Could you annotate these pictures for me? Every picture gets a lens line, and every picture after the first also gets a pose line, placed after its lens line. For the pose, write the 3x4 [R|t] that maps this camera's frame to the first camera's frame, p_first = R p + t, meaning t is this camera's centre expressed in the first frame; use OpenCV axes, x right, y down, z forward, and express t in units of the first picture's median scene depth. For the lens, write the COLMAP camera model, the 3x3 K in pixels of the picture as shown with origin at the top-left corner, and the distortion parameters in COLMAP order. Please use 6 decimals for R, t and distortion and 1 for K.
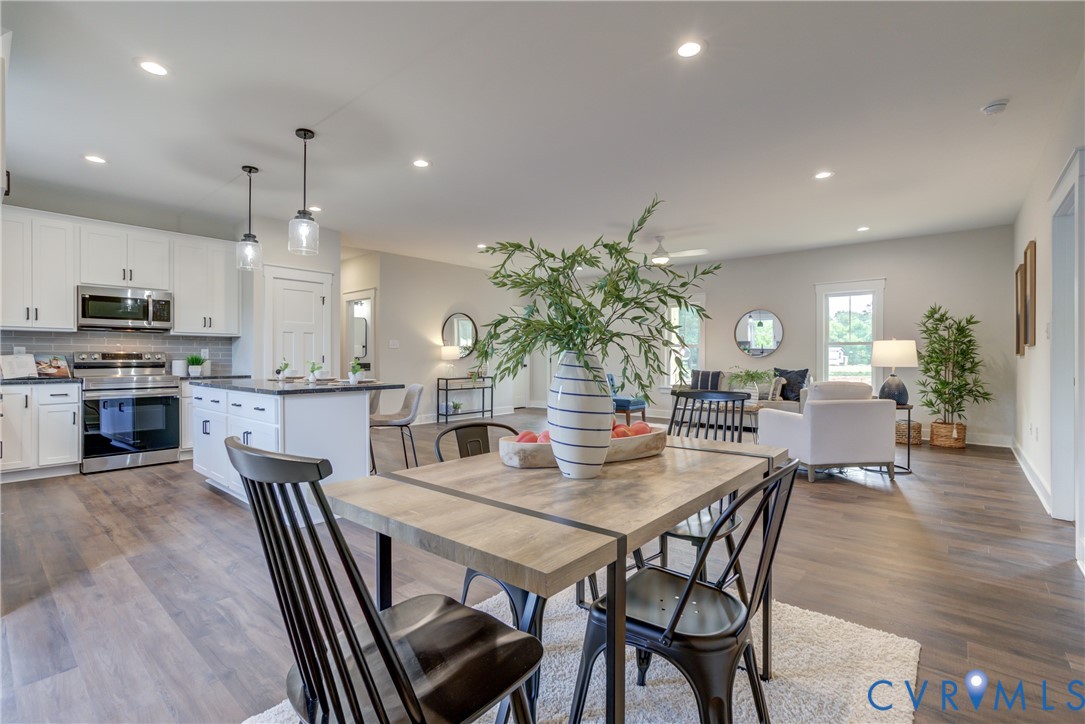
lens RADIAL K [[498.2, 0, 546.7], [0, 498.2, 359.1], [0, 0, 1]] dist [-0.036691, 0.018064]
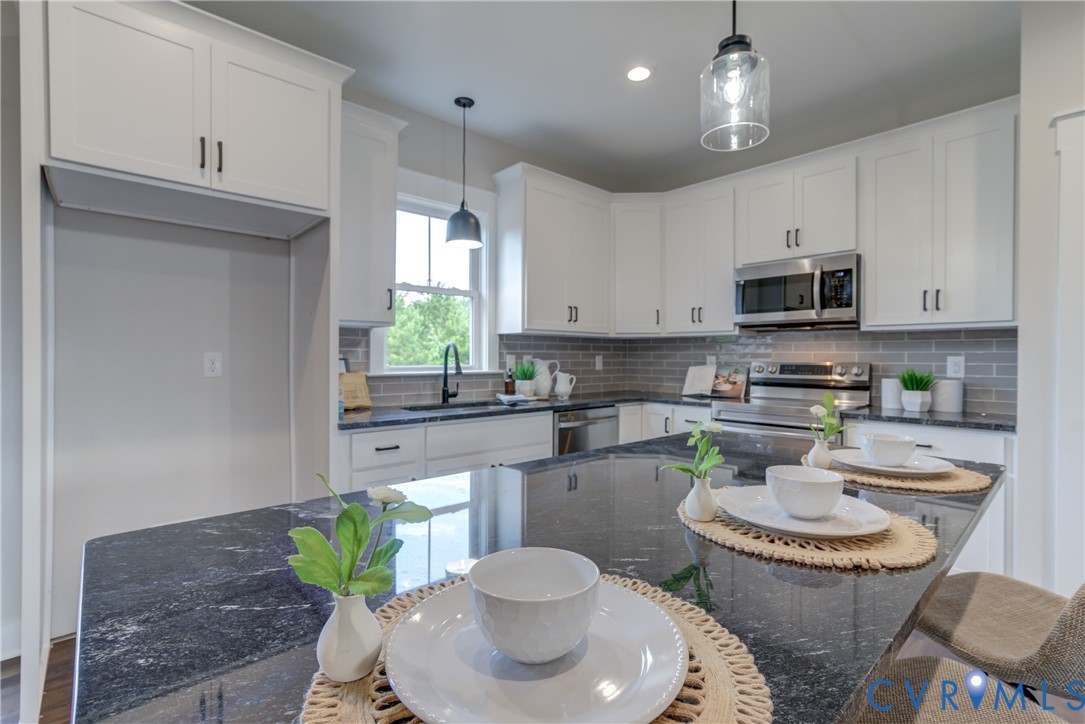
lens RADIAL K [[498.2, 0, 542.2], [0, 498.2, 359.8], [0, 0, 1]] dist [-0.036691, 0.018064]
pose [[-0.129380, 0.004257, -0.991586, -0.194483], [-0.006908, 0.999963, 0.005194, -0.019630], [0.991571, 0.007522, -0.129346, 0.757081]]
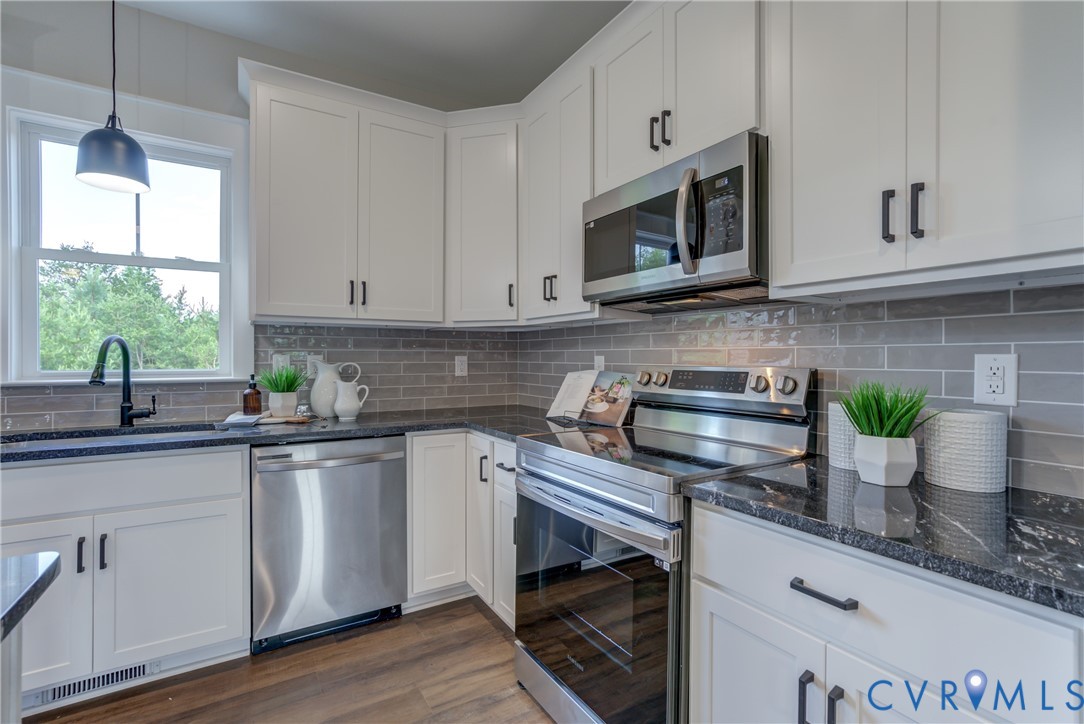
lens RADIAL K [[497.8, 0, 542.3], [0, 497.8, 359.7], [0, 0, 1]] dist [-0.036691, 0.018064]
pose [[-0.313939, 0.001297, -0.949442, -0.513699], [-0.005599, 0.999979, 0.003217, -0.020652], [0.949427, 0.006326, -0.313925, 1.015269]]
